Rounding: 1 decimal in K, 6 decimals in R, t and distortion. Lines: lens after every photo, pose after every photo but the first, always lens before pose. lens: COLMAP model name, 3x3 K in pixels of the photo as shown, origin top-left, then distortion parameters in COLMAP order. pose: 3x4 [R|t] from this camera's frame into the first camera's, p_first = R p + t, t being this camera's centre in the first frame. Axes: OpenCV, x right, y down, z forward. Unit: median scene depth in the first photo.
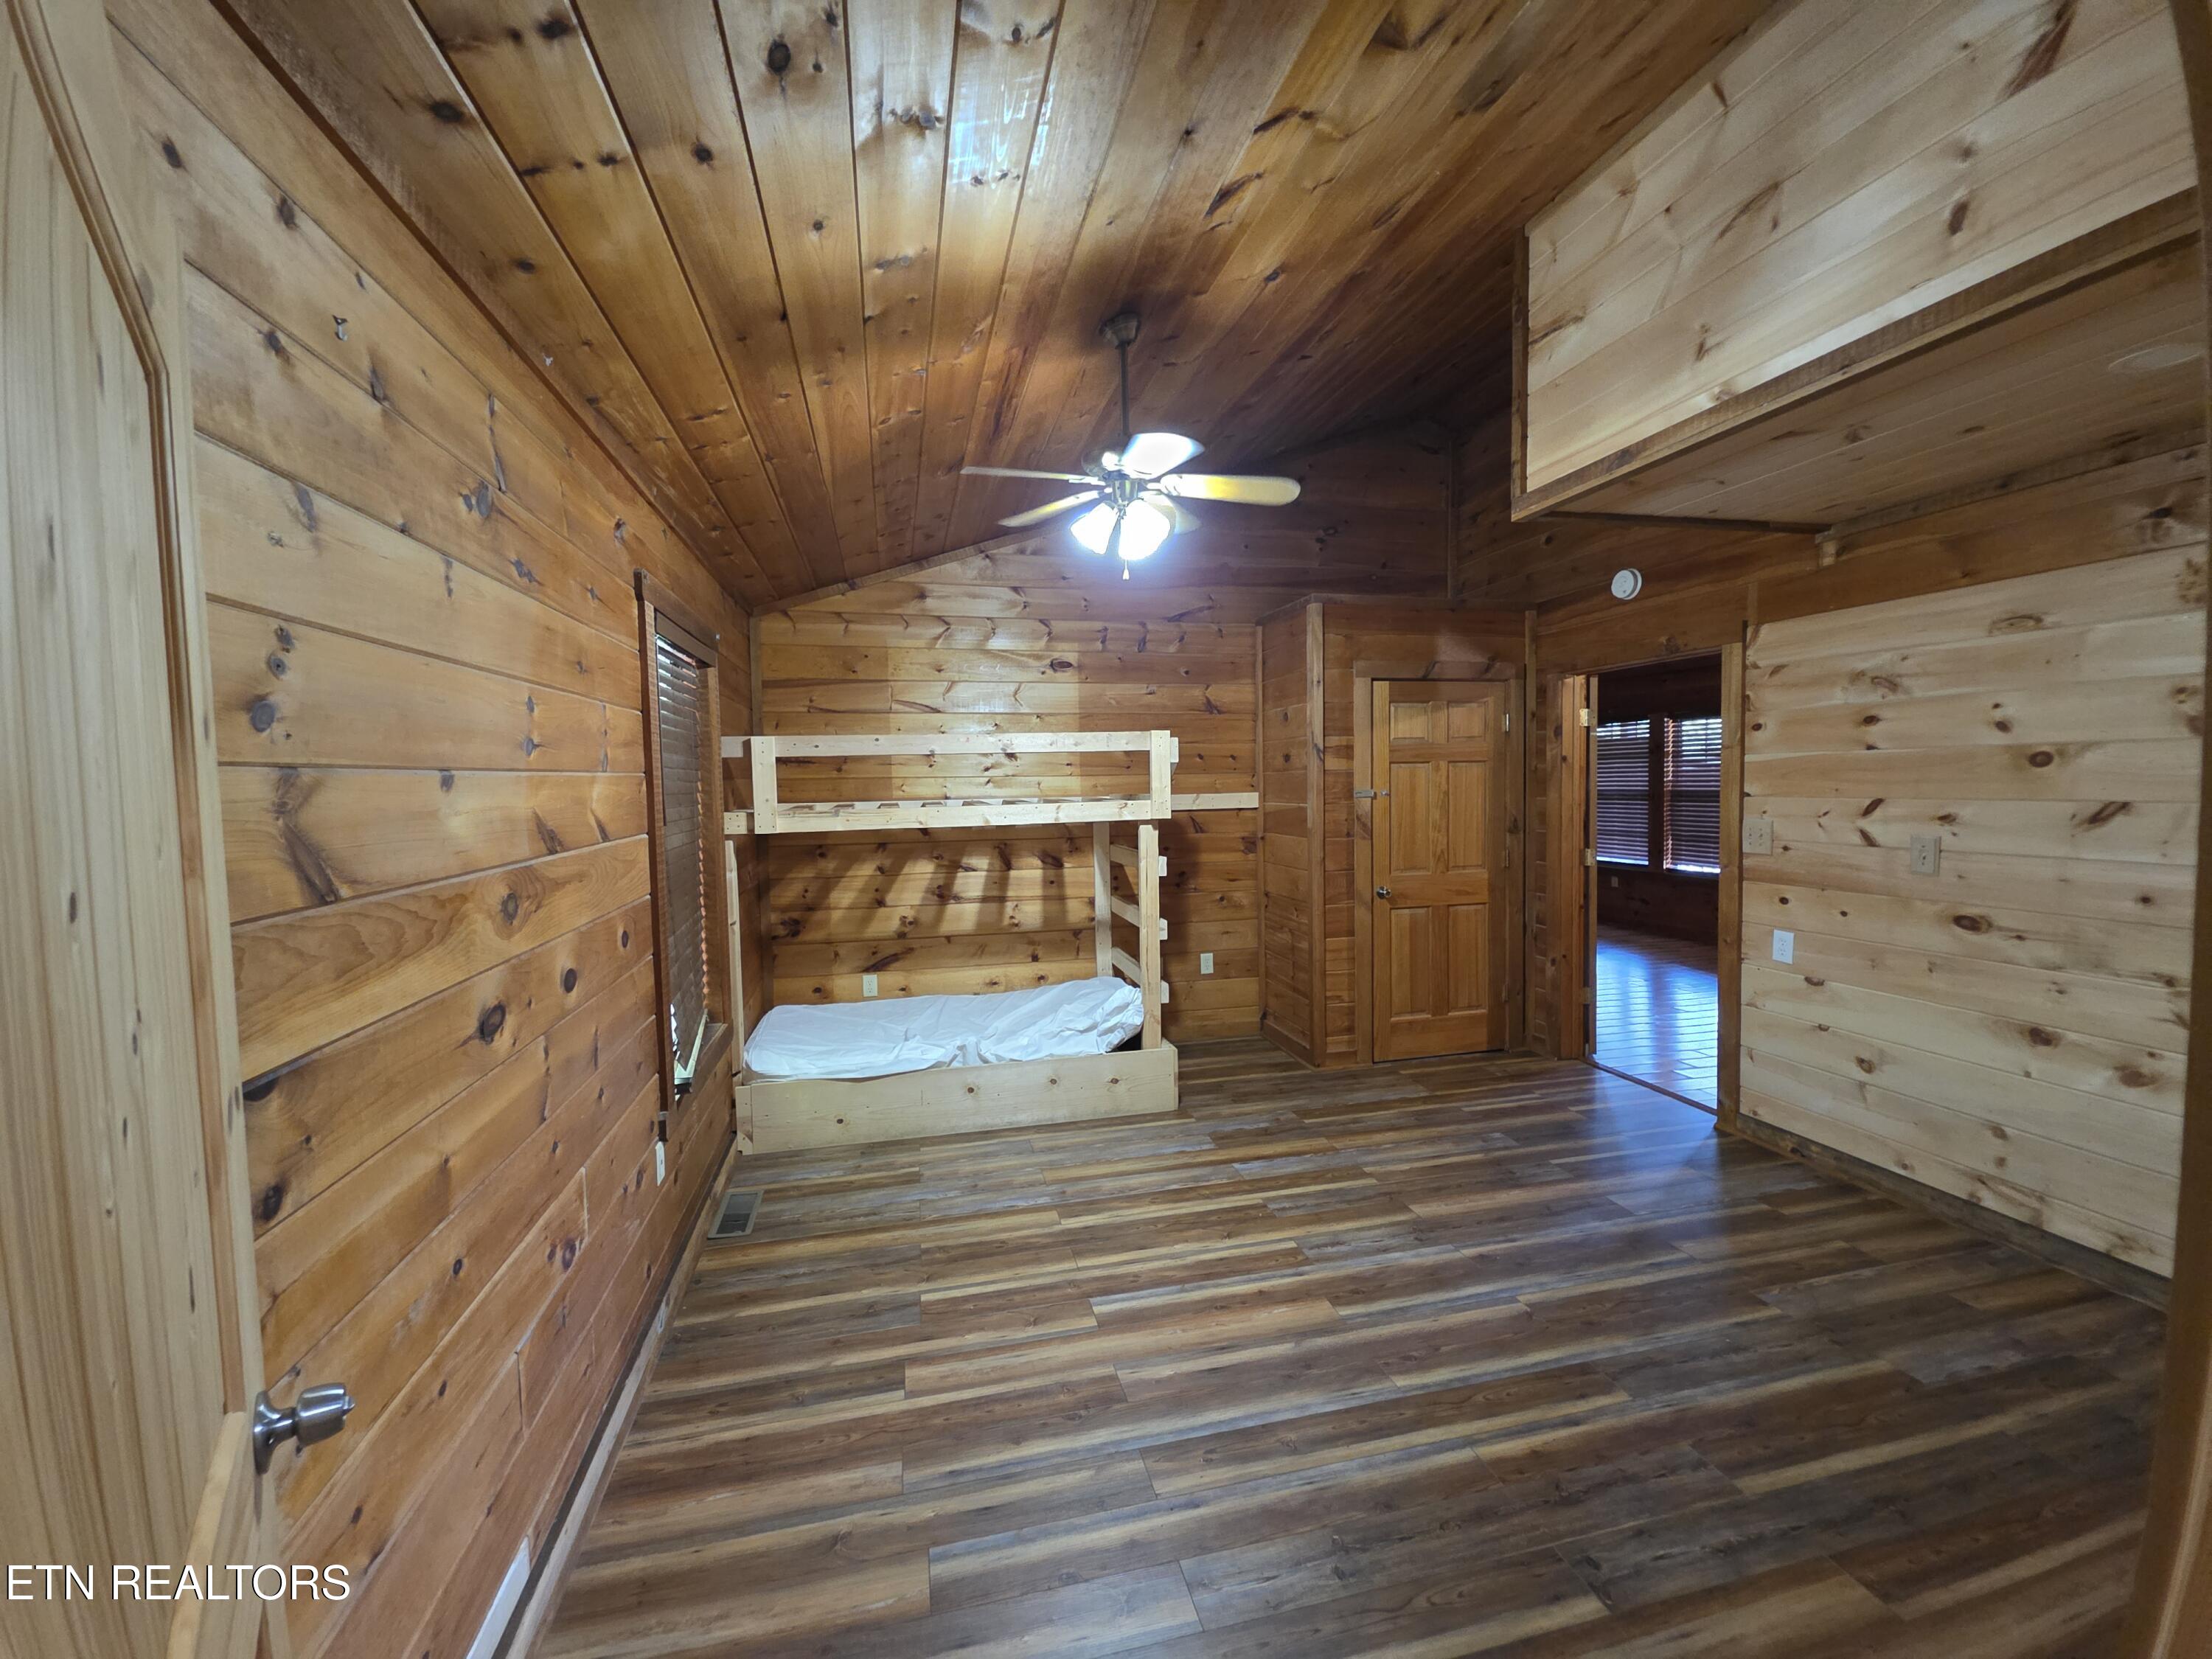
lens RADIAL K [[886.0, 0, 1099.9], [0, 886.0, 827.6], [0, 0, 1]] dist [0.019217, -0.009324]
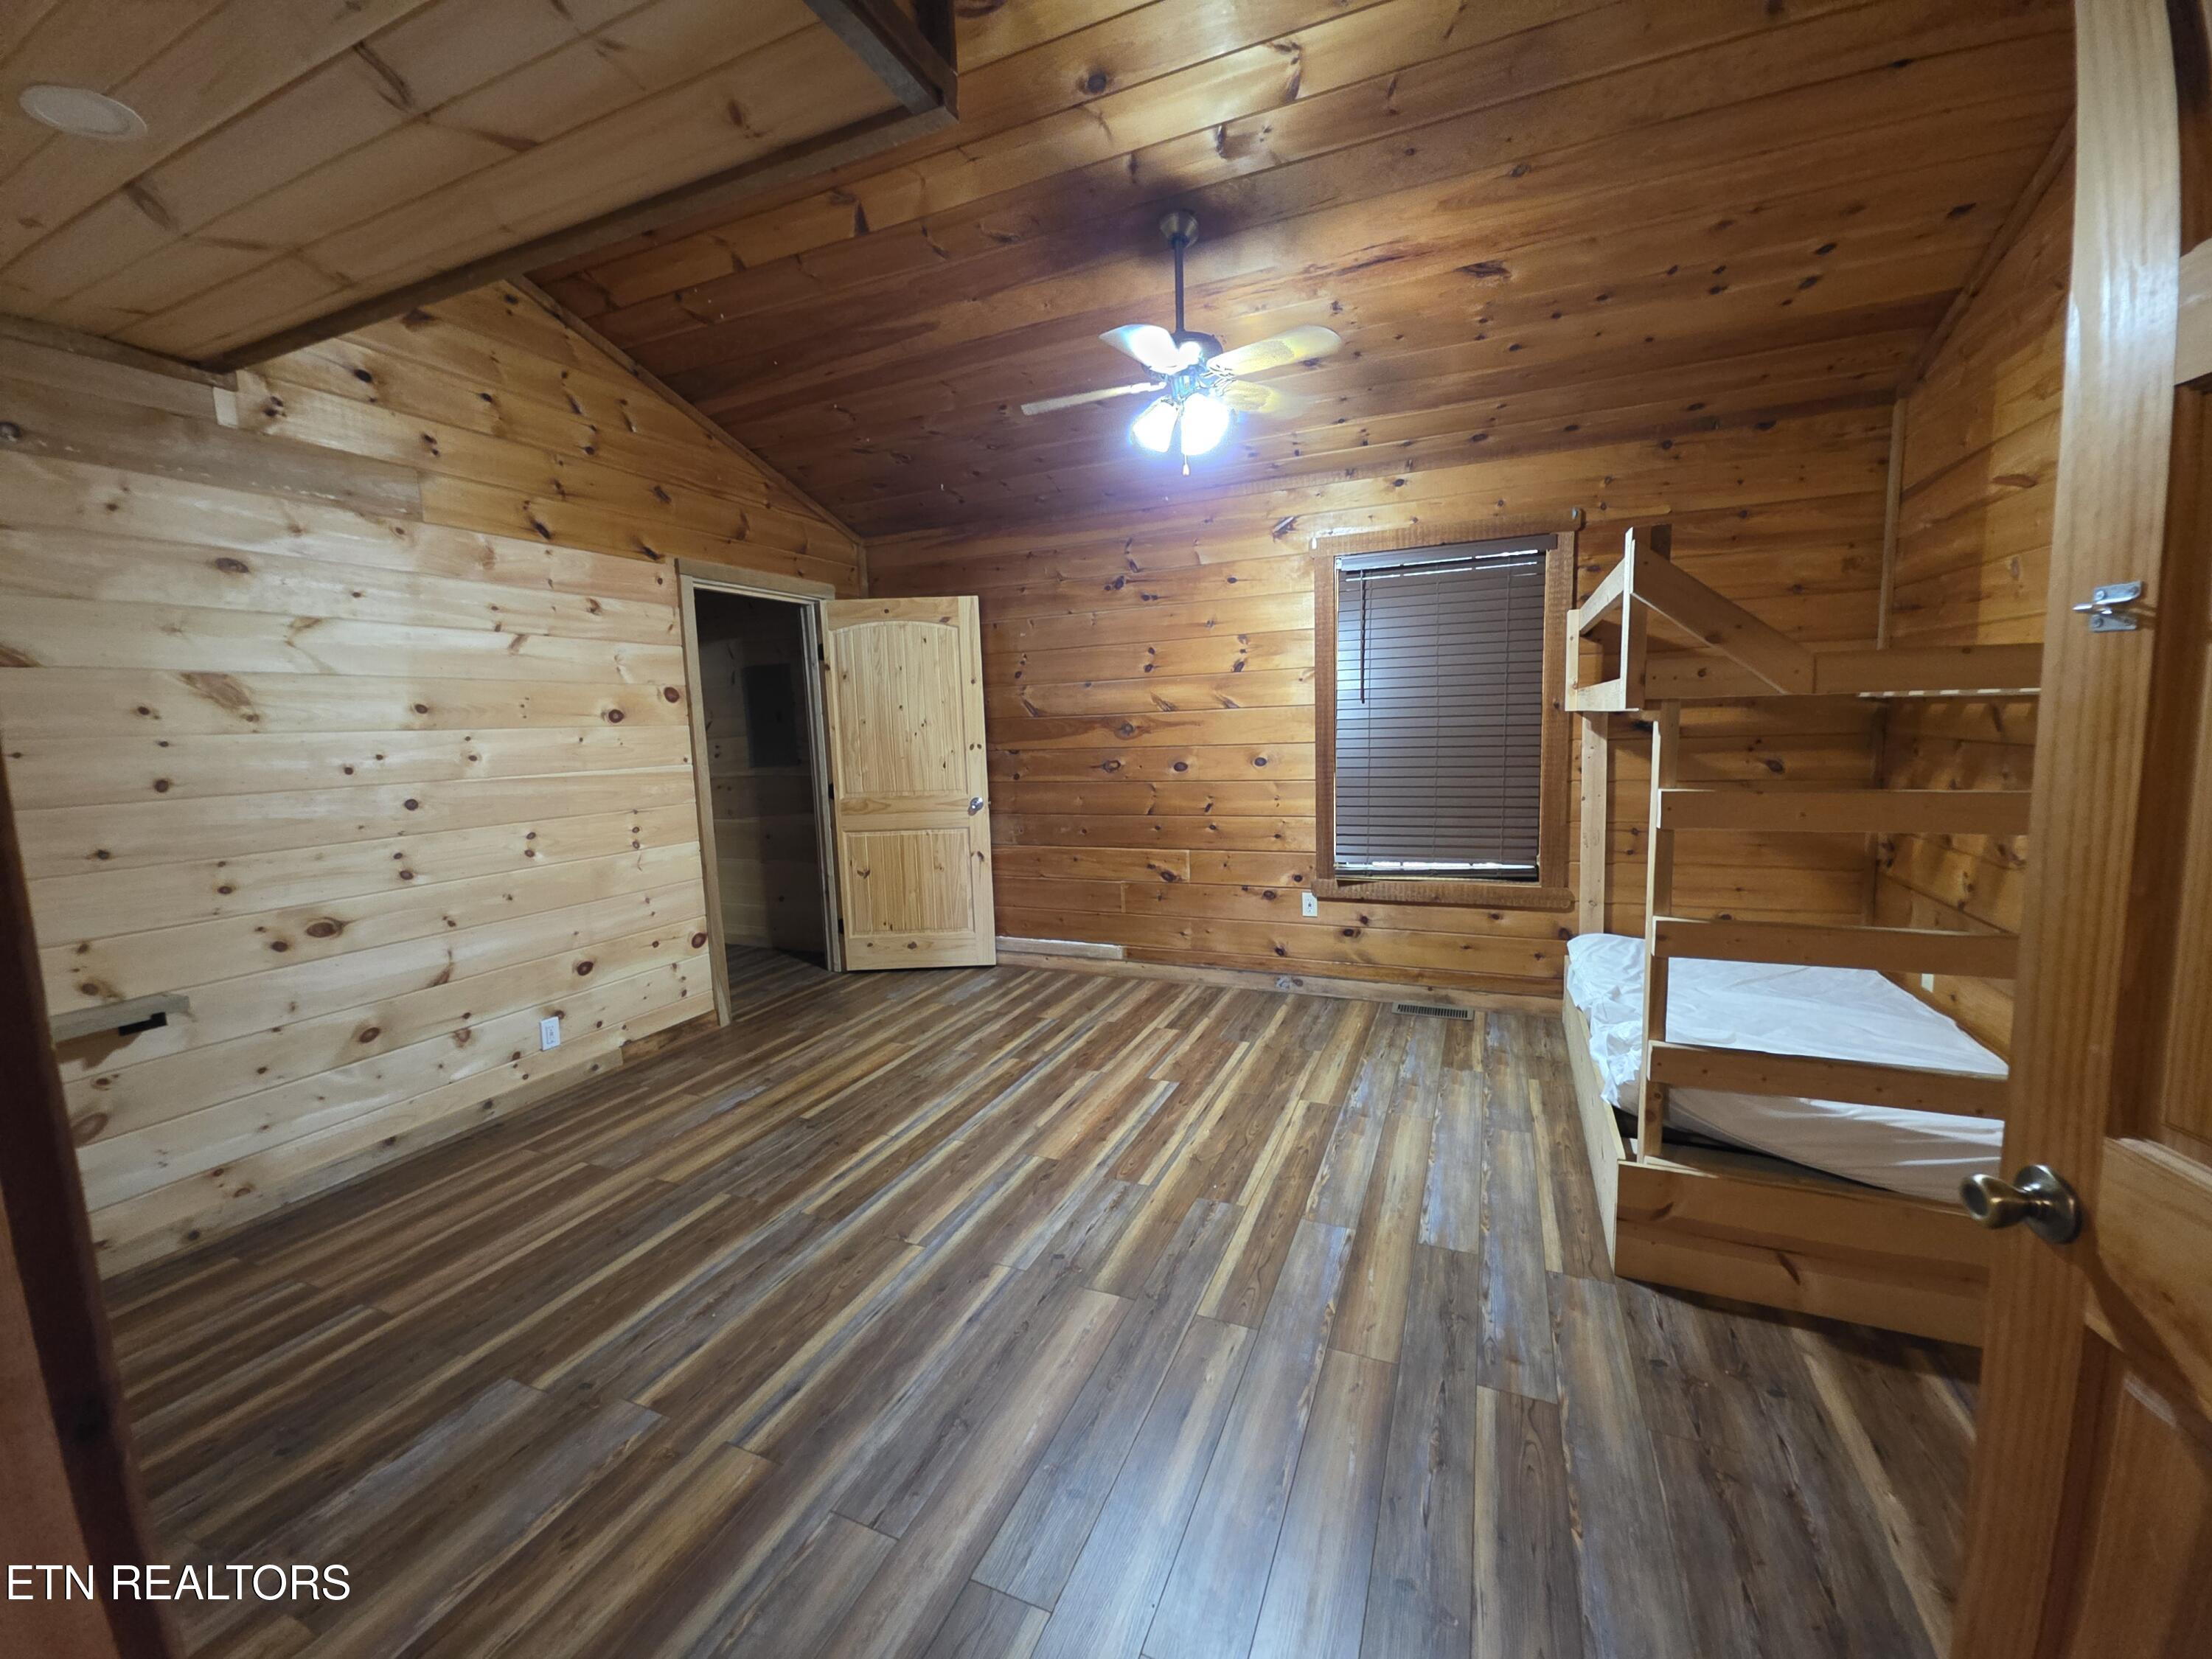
lens RADIAL K [[886.0, 0, 1099.9], [0, 886.0, 827.6], [0, 0, 1]] dist [0.019217, -0.009324]
pose [[-0.602454, 0.135875, -0.786504, 1.020852], [0.001894, 0.985644, 0.168828, -0.046063], [0.798152, 0.100221, -0.594062, 1.651919]]
